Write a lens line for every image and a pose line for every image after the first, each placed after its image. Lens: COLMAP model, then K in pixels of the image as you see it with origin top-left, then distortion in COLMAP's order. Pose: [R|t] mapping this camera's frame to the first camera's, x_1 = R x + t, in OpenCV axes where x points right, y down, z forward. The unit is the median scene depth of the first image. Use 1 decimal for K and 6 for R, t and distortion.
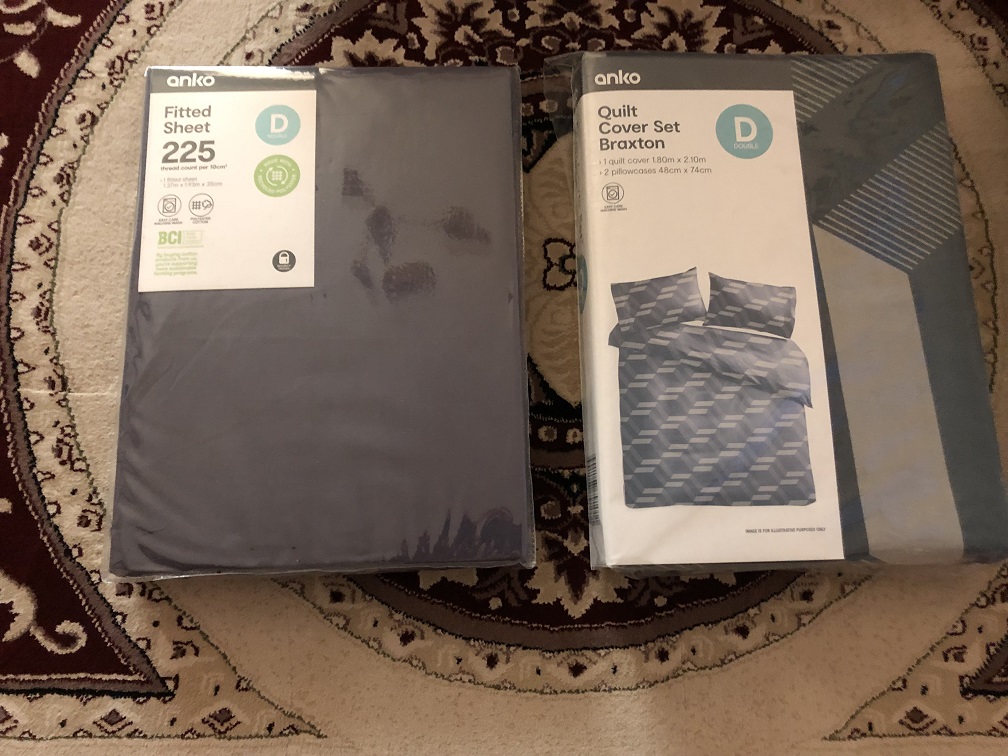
lens RADIAL K [[823.1, 0, 501.7], [0, 823.1, 363.2], [0, 0, 1]] dist [0.020034, -0.020680]
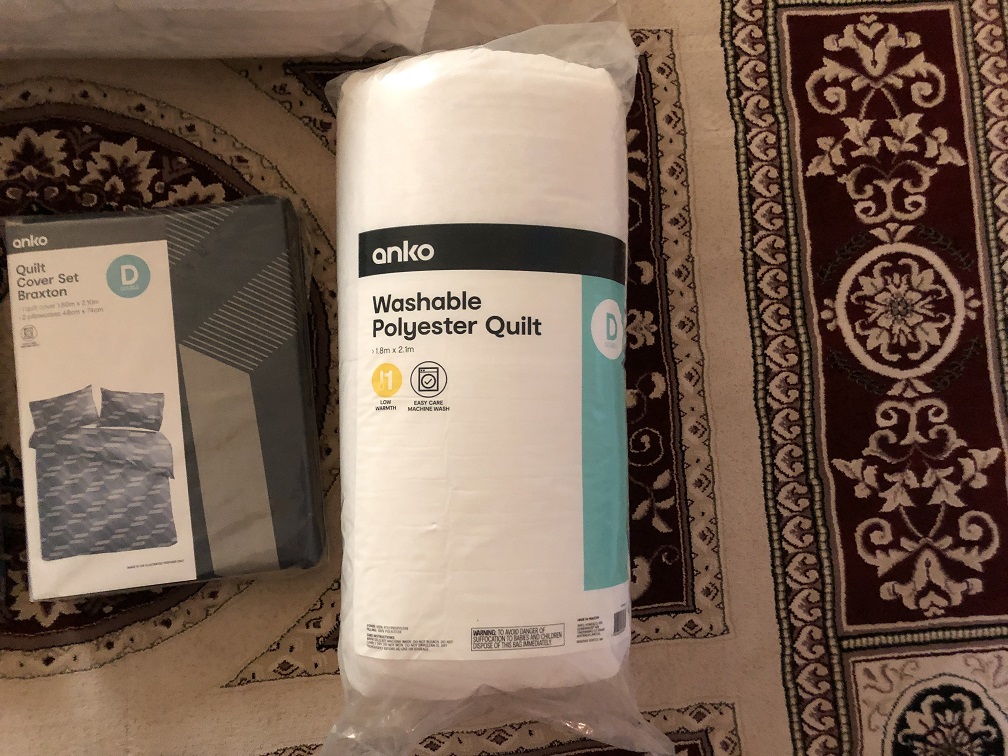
lens RADIAL K [[820.1, 0, 506.7], [0, 820.1, 376.6], [0, 0, 1]] dist [0.000366, 0.024166]
pose [[0.995889, -0.084836, 0.031750, 0.905273], [0.078738, 0.984036, 0.159603, -0.300265], [-0.044784, -0.156447, 0.986671, -0.412324]]
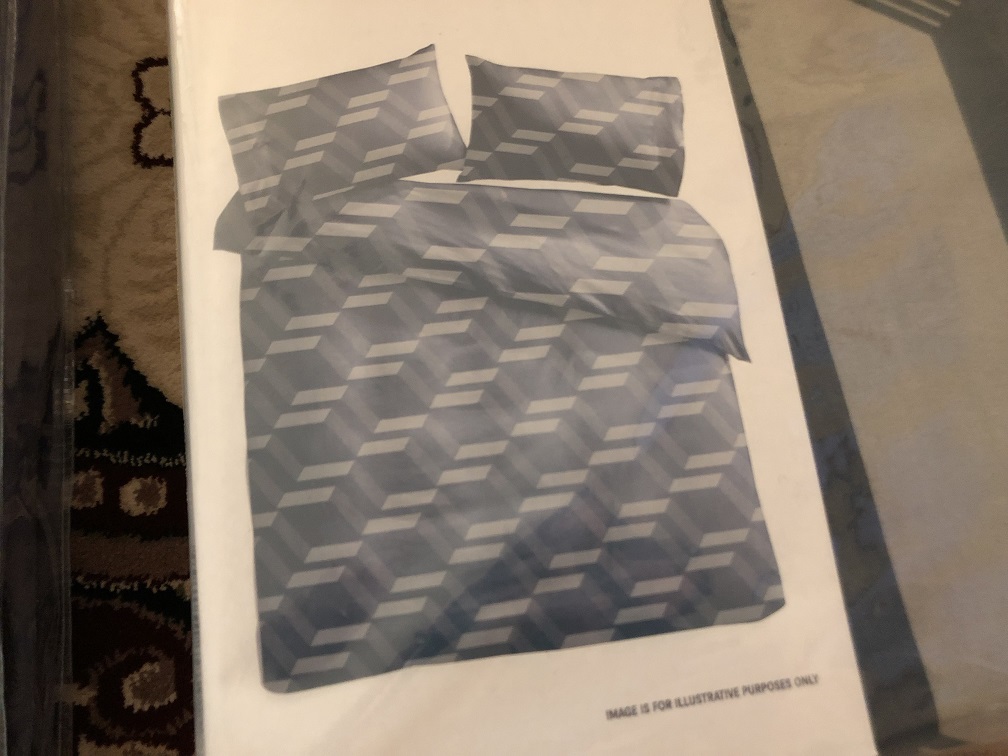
lens RADIAL K [[890.9, 0, 504.8], [0, 890.9, 364.2], [0, 0, 1]] dist [0.032309, -0.006924]
pose [[0.990522, -0.094661, 0.099531, 0.214282], [0.097923, 0.994789, -0.028402, 0.054551], [-0.096323, 0.037879, 0.994629, 0.575647]]
